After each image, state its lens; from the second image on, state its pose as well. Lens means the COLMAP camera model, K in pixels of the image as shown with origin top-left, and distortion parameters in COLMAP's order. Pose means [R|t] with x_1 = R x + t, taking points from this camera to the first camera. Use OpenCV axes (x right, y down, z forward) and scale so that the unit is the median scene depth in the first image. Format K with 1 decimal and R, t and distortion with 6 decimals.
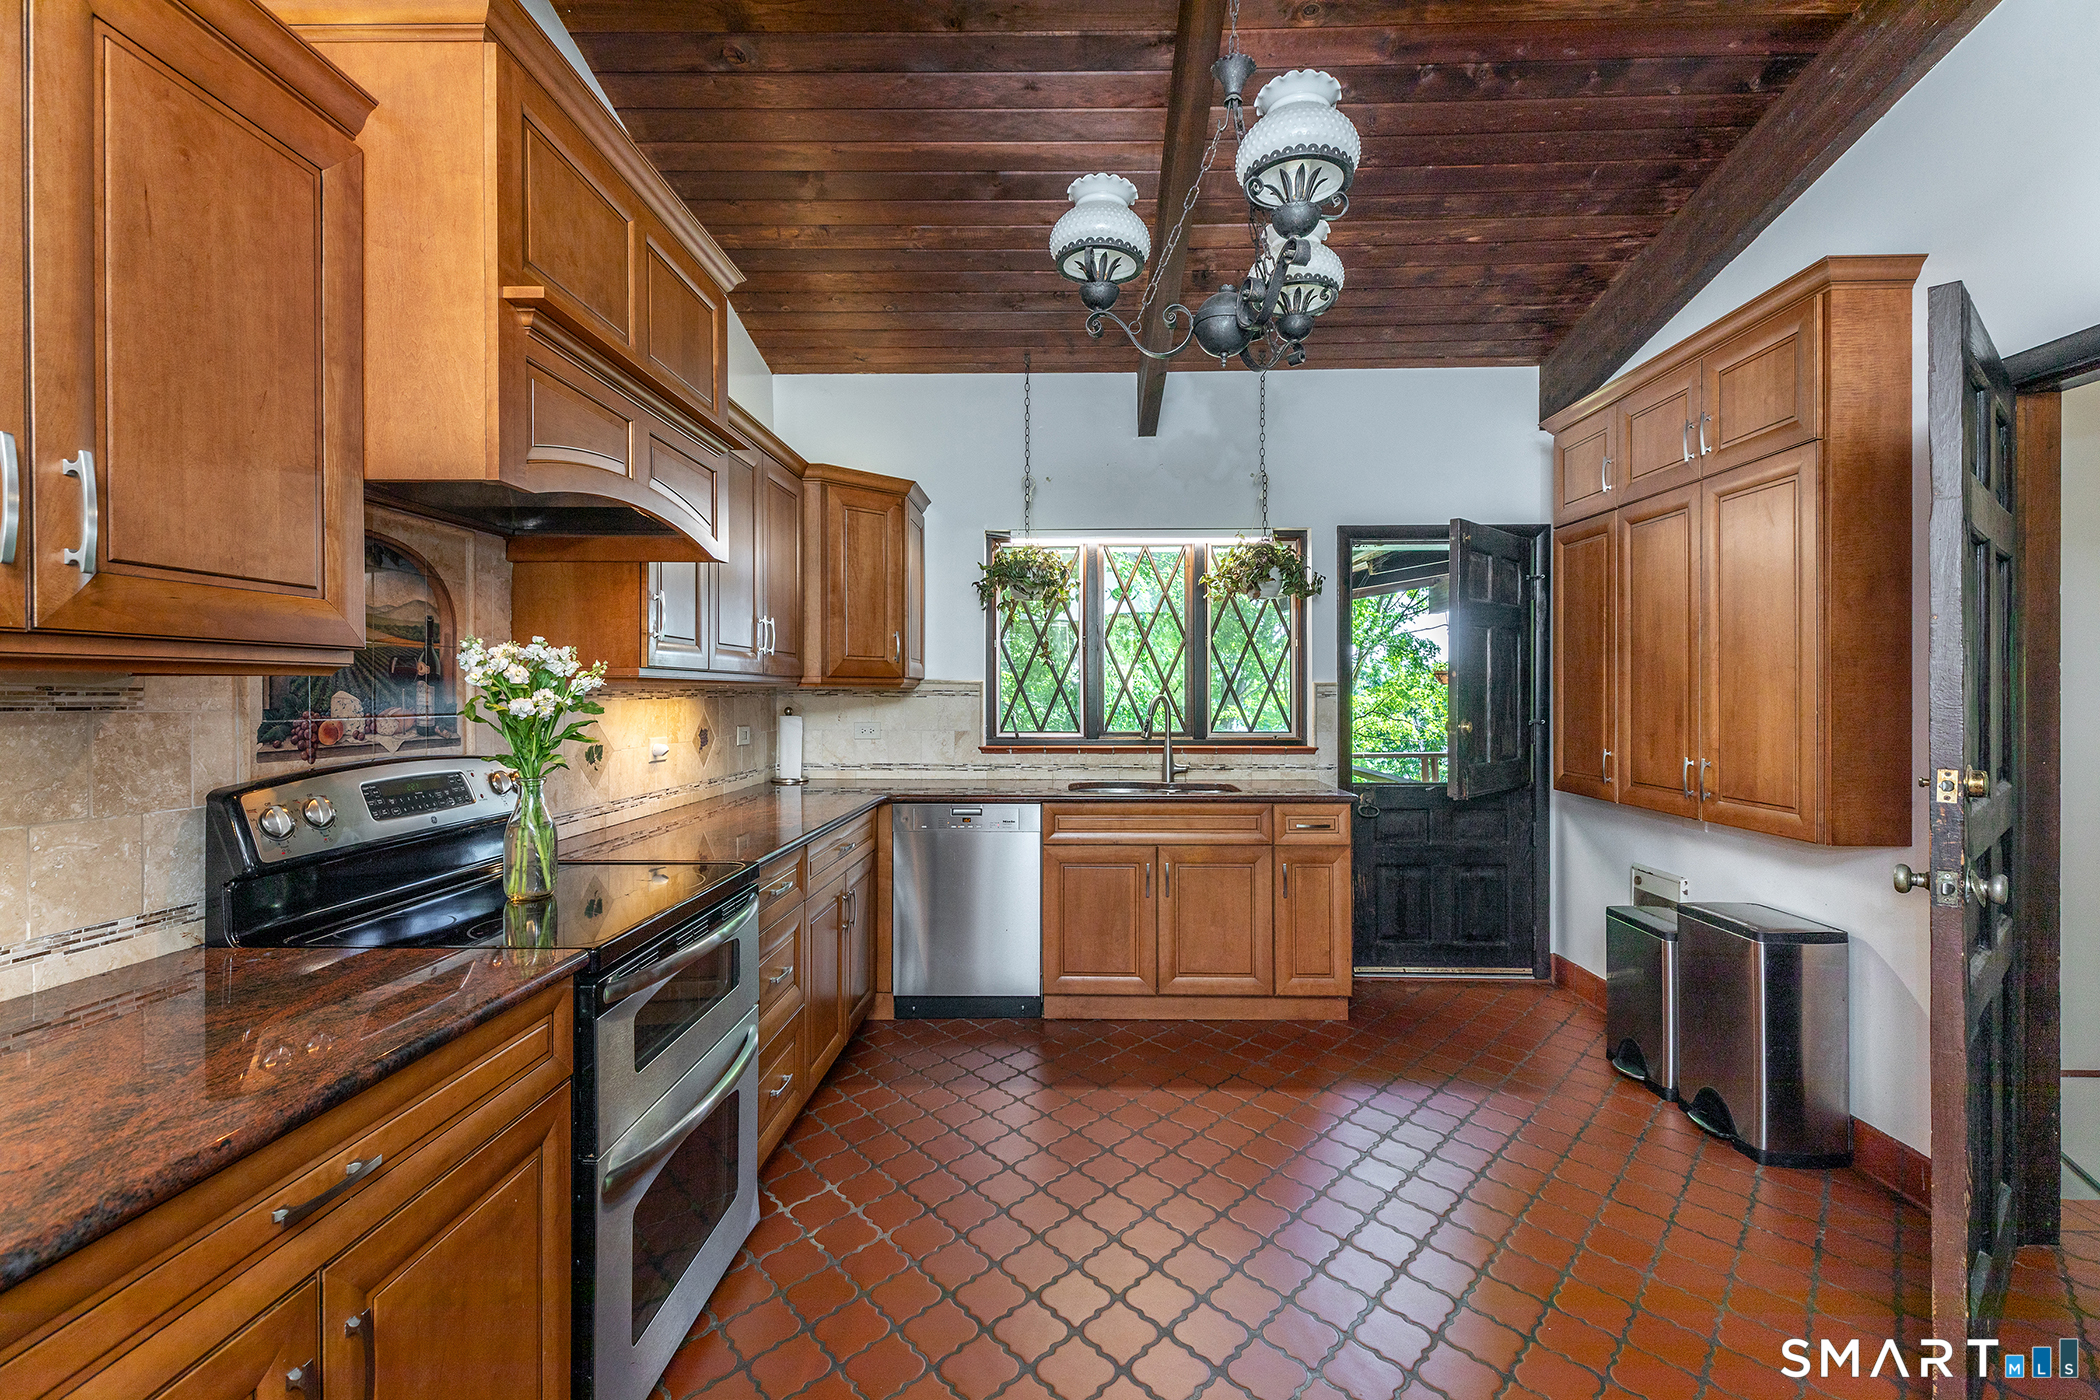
lens RADIAL K [[937.5, 0, 1053.3], [0, 937.5, 693.0], [0, 0, 1]] dist [0.003770, 0.000278]
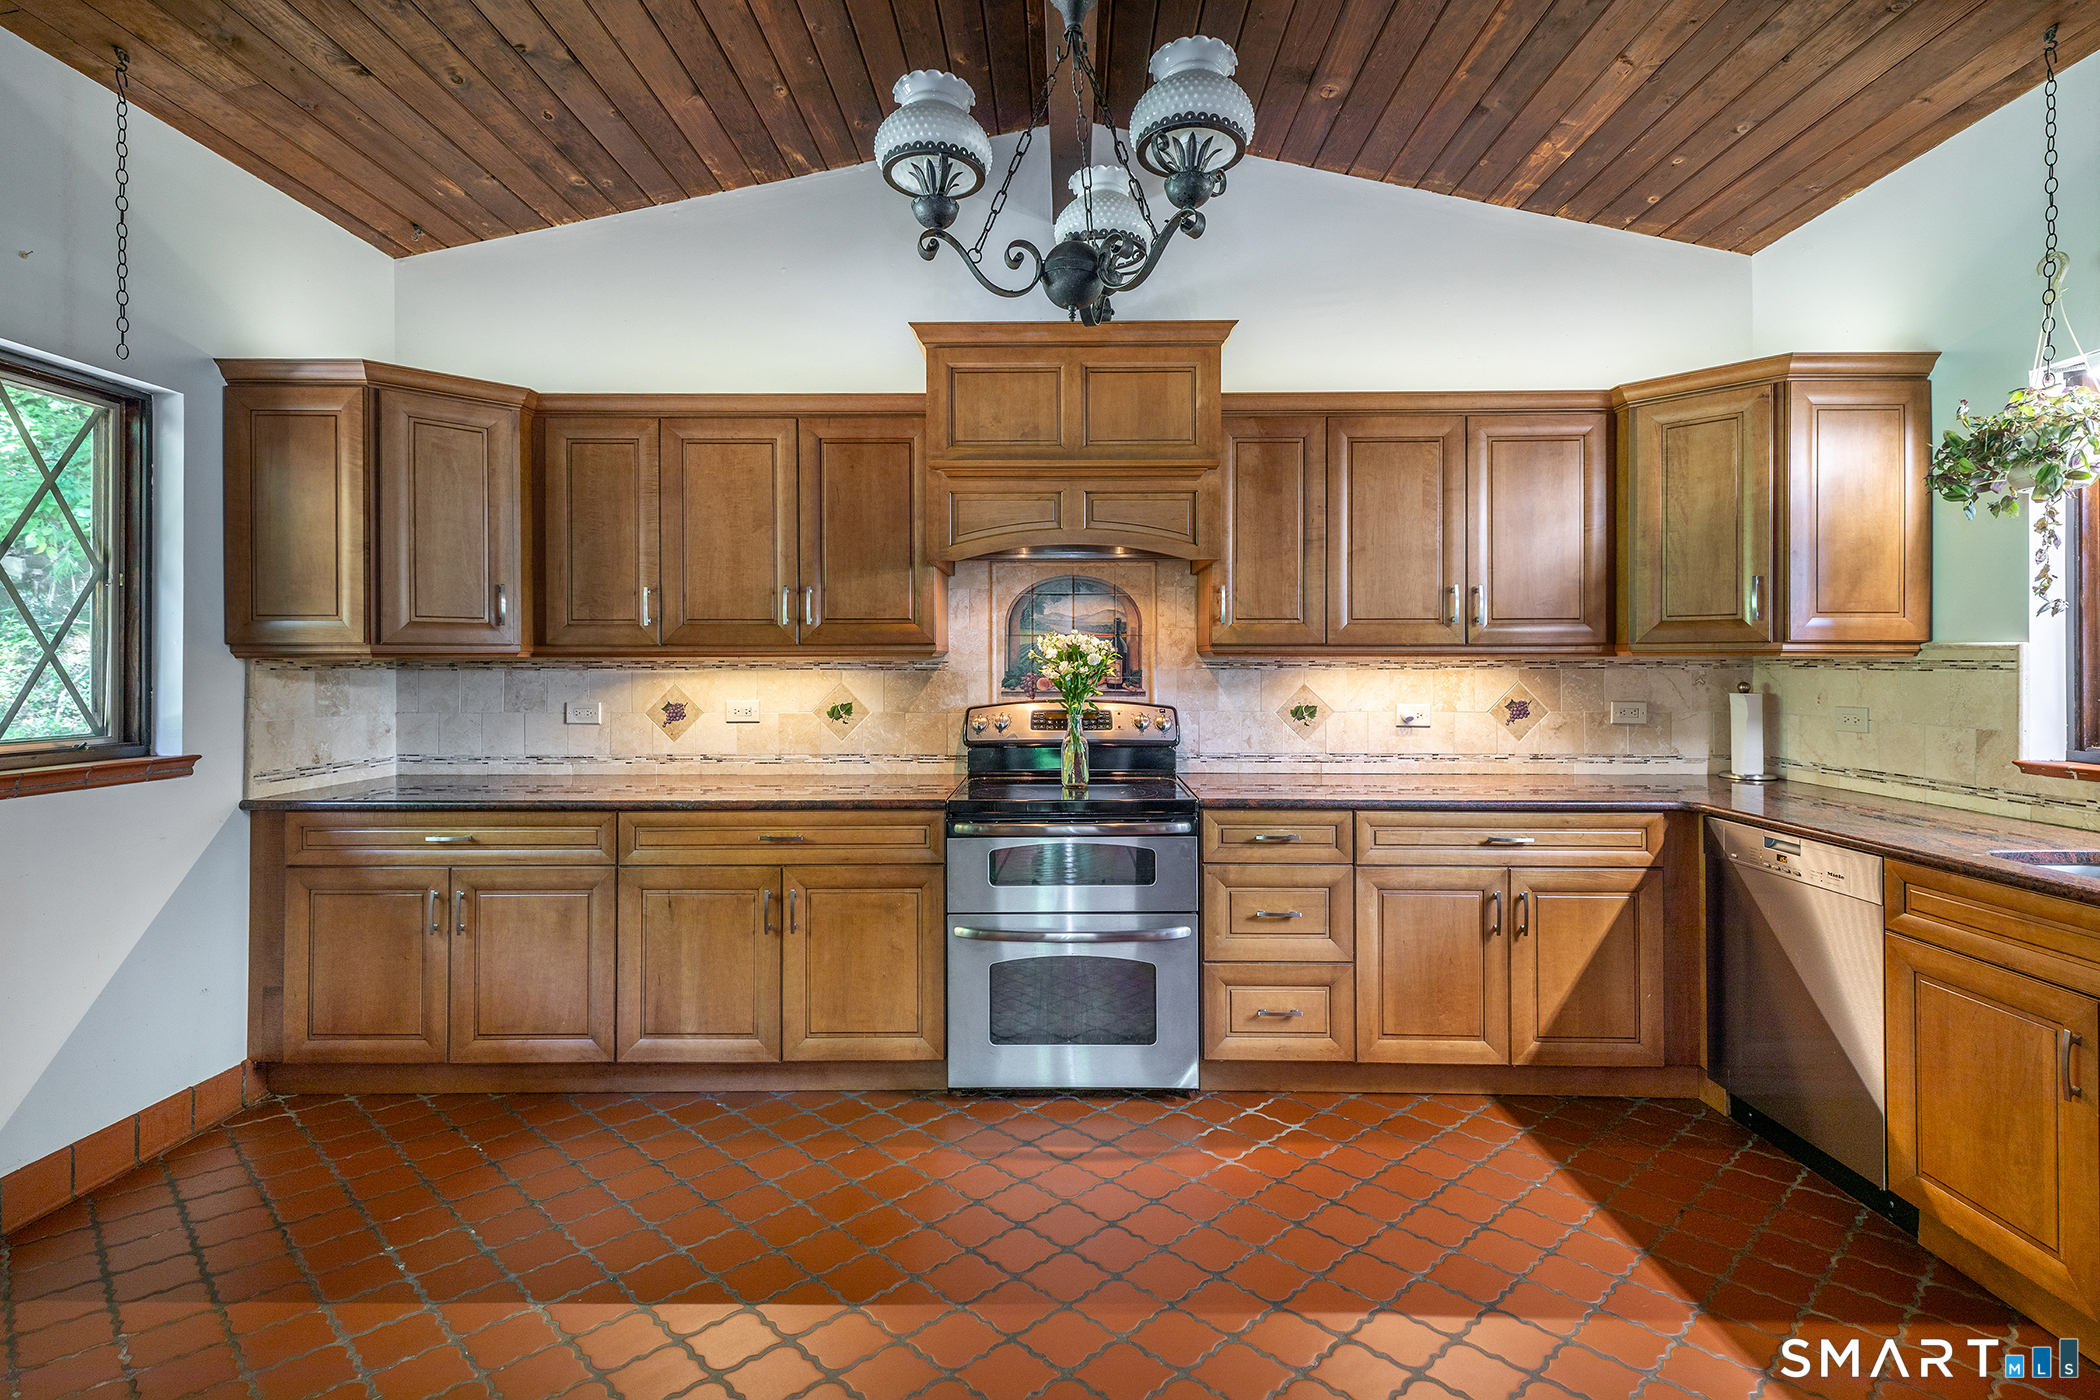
lens RADIAL K [[937.5, 0, 1051.8], [0, 937.5, 661.7], [0, 0, 1]] dist [0.003770, 0.000278]
pose [[0.005180, -0.000763, -0.999986, 0.983995], [-0.000793, 0.999999, -0.000767, -0.001769], [0.999986, 0.000797, 0.005179, 0.851313]]
